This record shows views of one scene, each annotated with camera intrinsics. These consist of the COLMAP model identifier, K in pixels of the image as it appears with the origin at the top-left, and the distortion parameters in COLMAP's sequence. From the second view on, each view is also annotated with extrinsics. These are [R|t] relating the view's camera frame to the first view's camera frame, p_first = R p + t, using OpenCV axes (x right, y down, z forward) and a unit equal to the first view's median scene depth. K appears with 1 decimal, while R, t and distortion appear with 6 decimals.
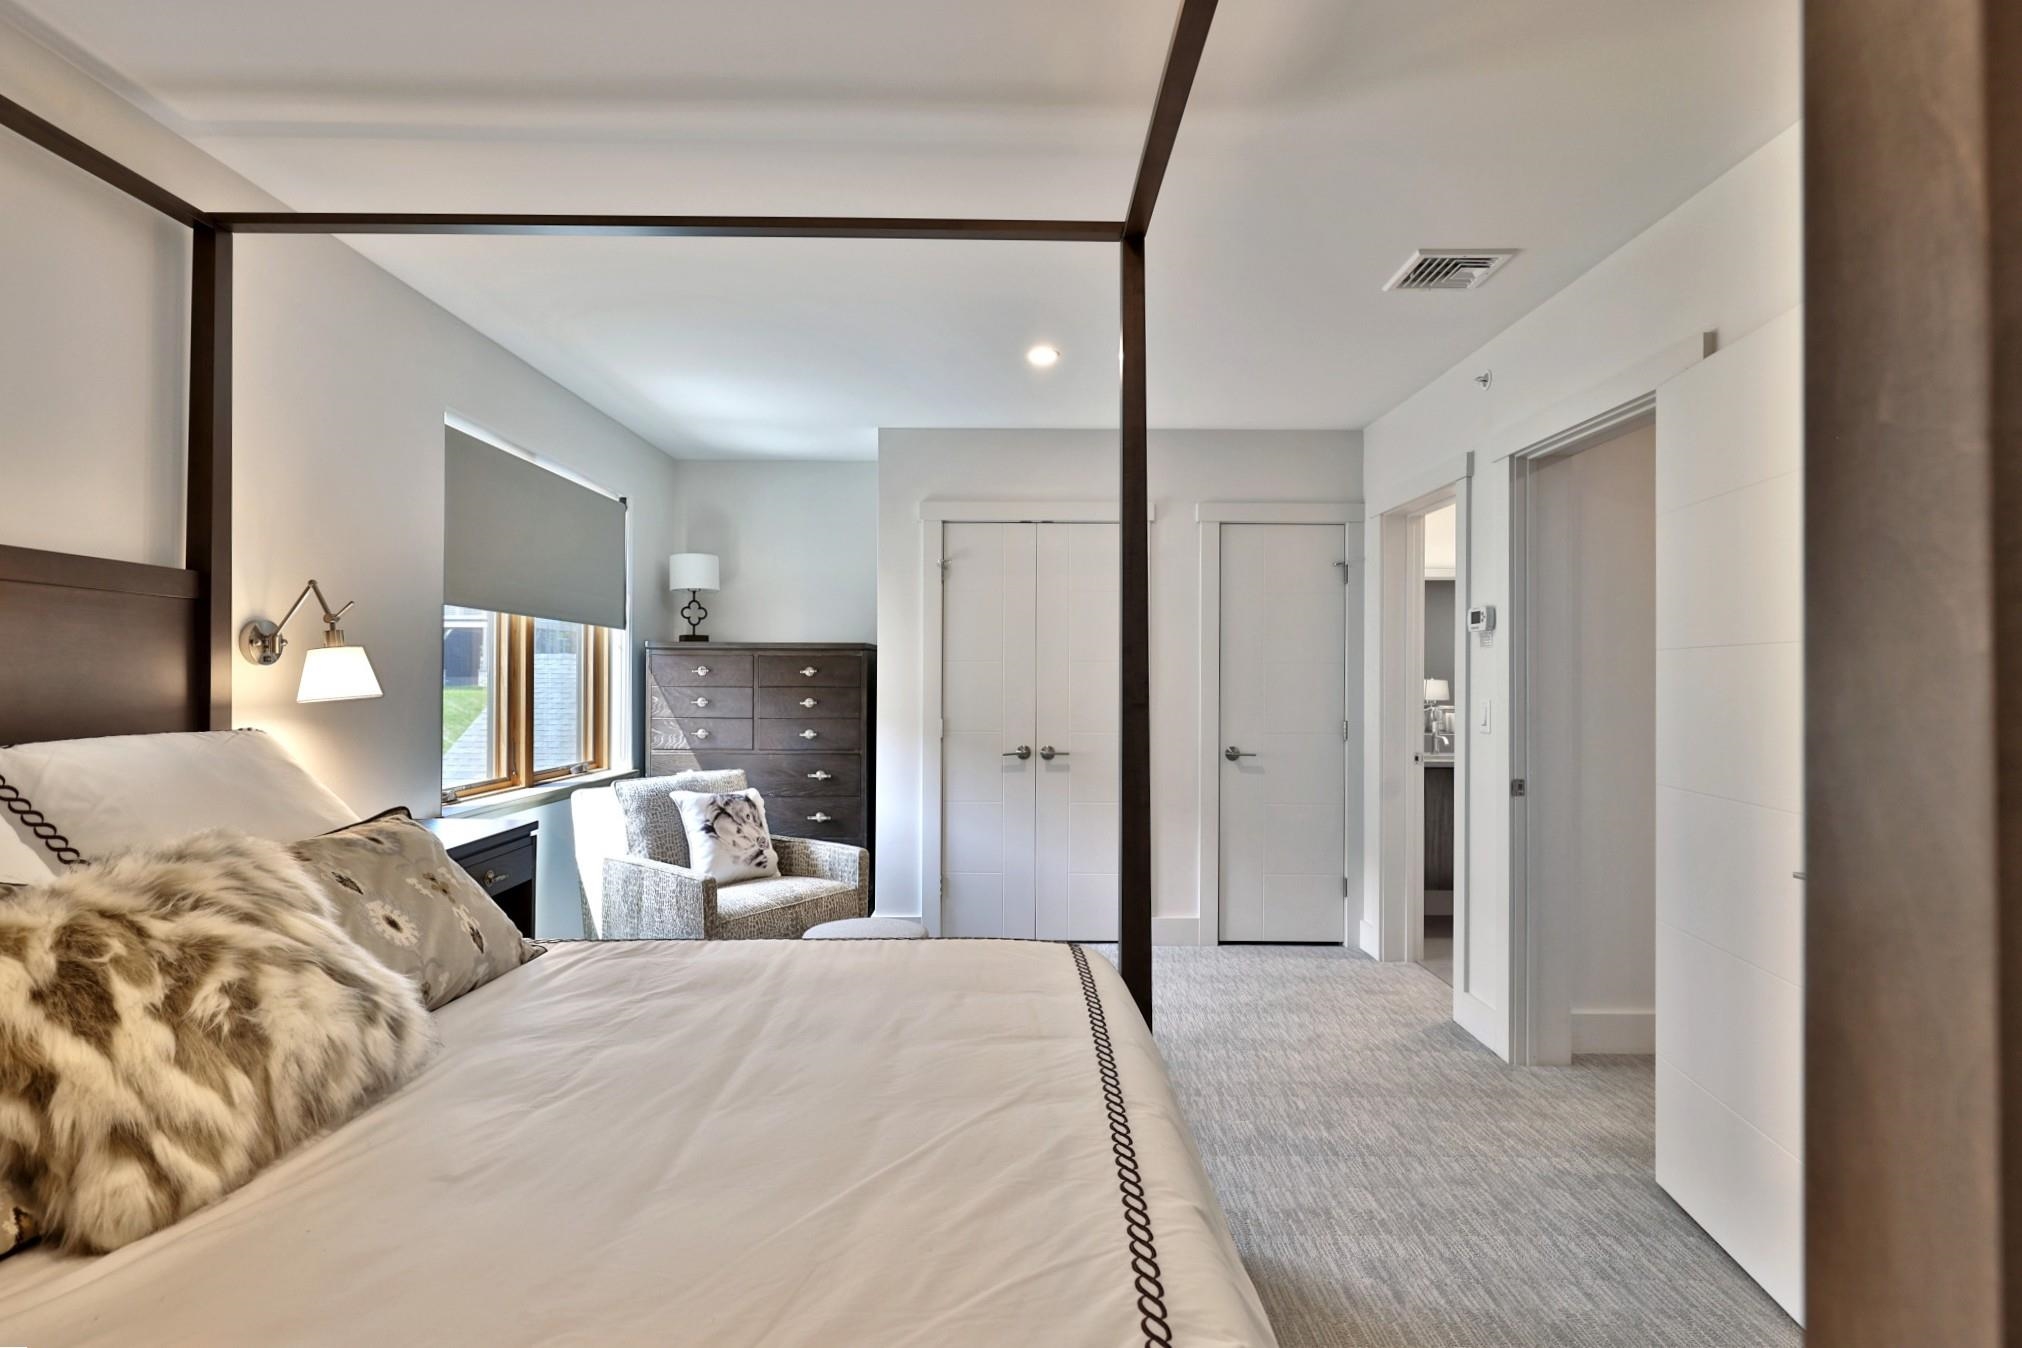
lens RADIAL K [[973.7, 0, 1011.0], [0, 973.7, 674.0], [0, 0, 1]] dist [0.000287, 0.000651]
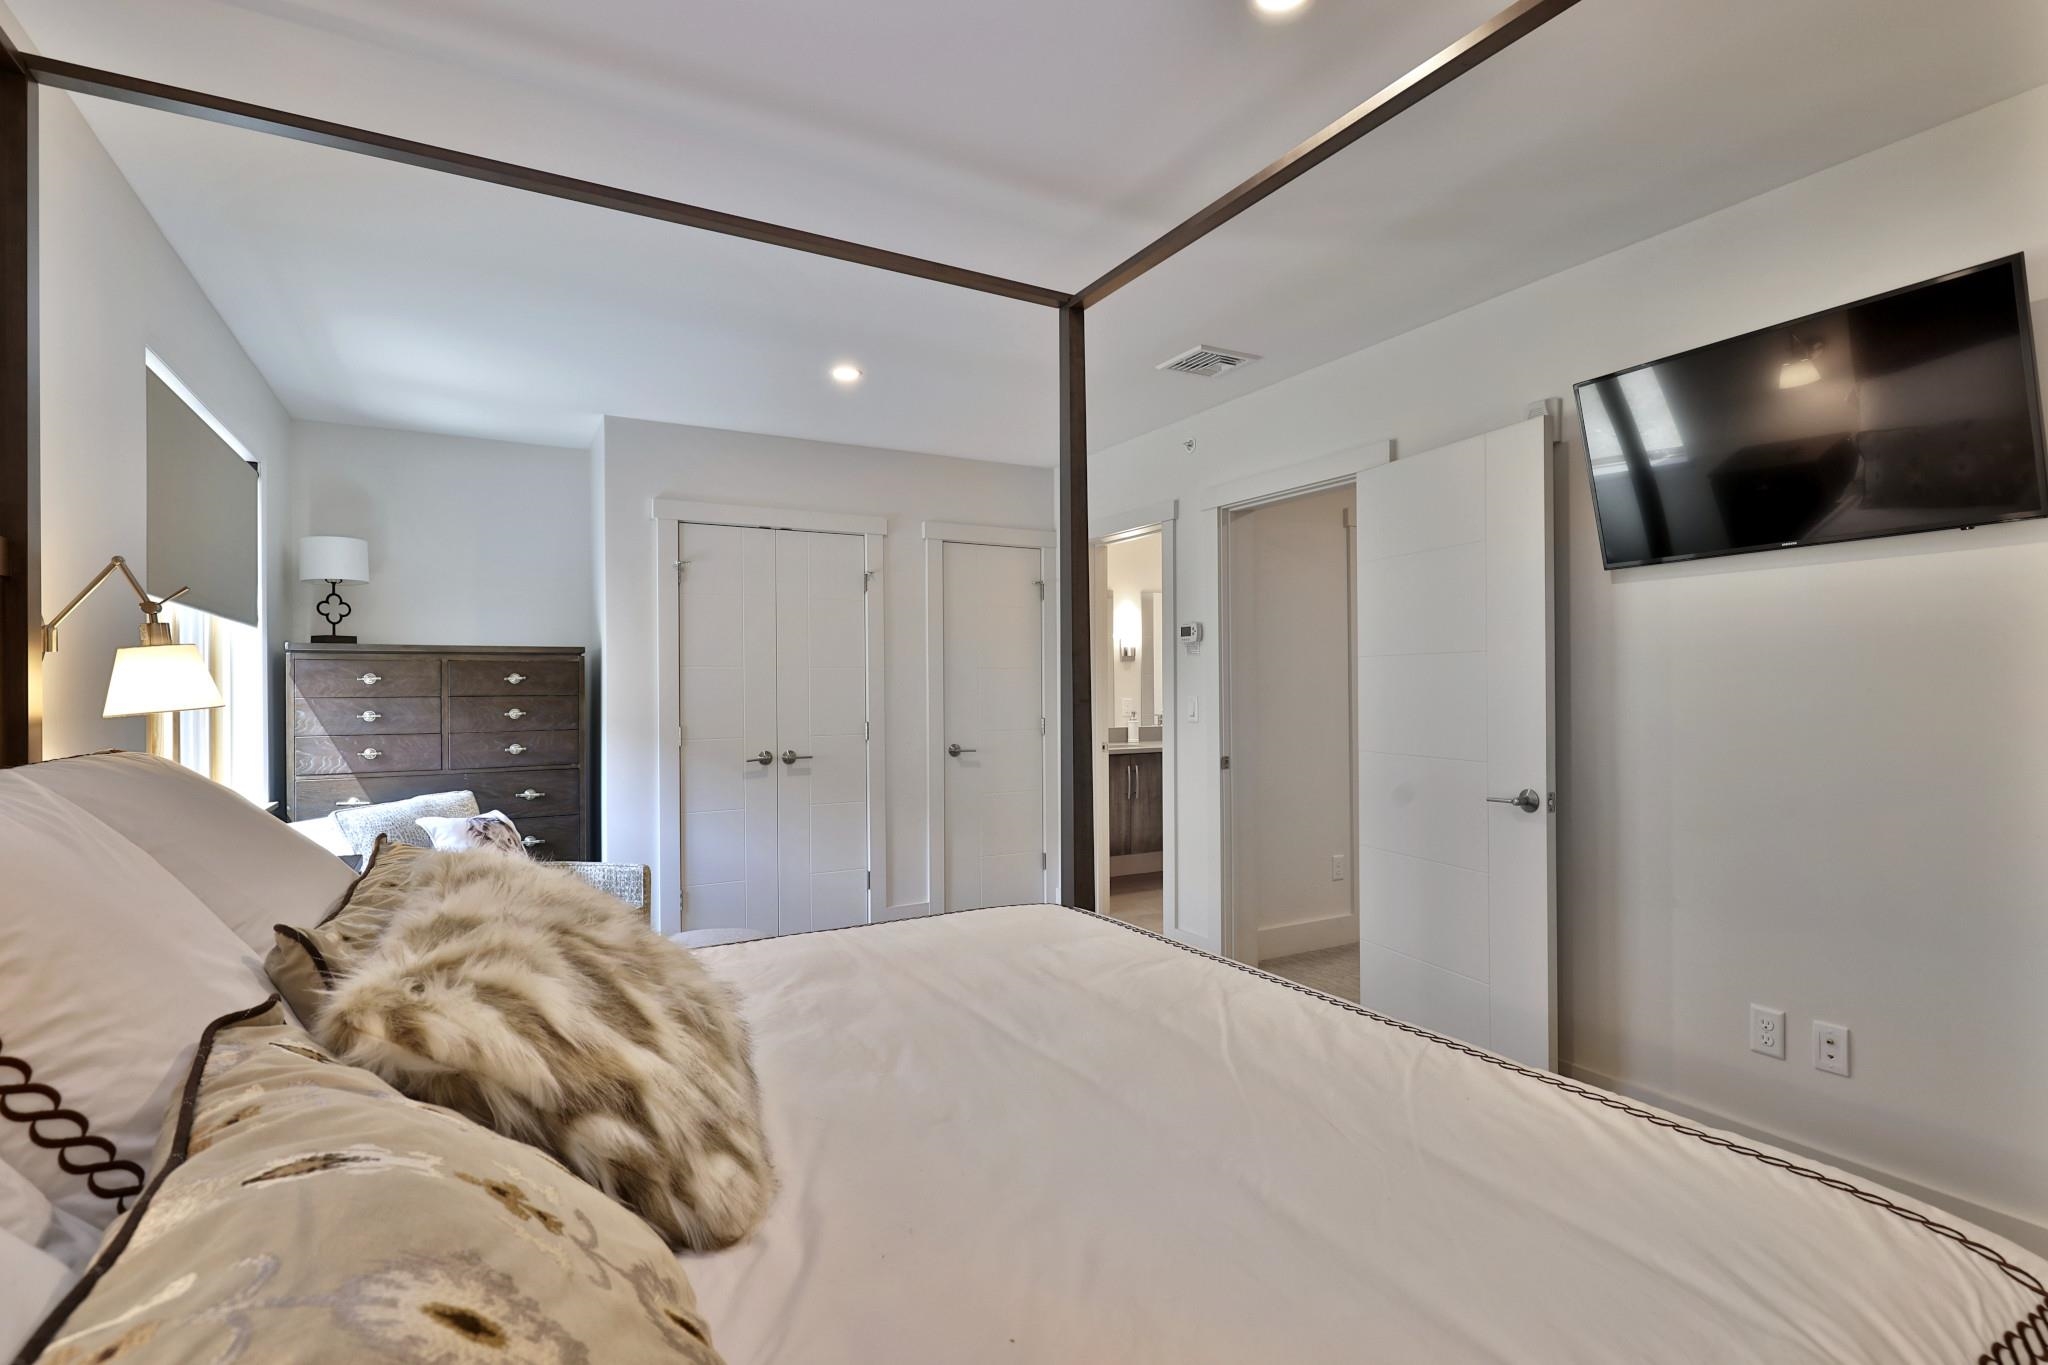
lens RADIAL K [[977.0, 0, 1024.0], [0, 977.0, 682.5], [0, 0, 1]] dist [-0.000053, 0.001272]
pose [[0.873553, -0.008098, 0.486662, -0.242258], [0.008215, 0.999964, 0.001892, 0.003281], [-0.486660, 0.002345, 0.873589, -0.006527]]
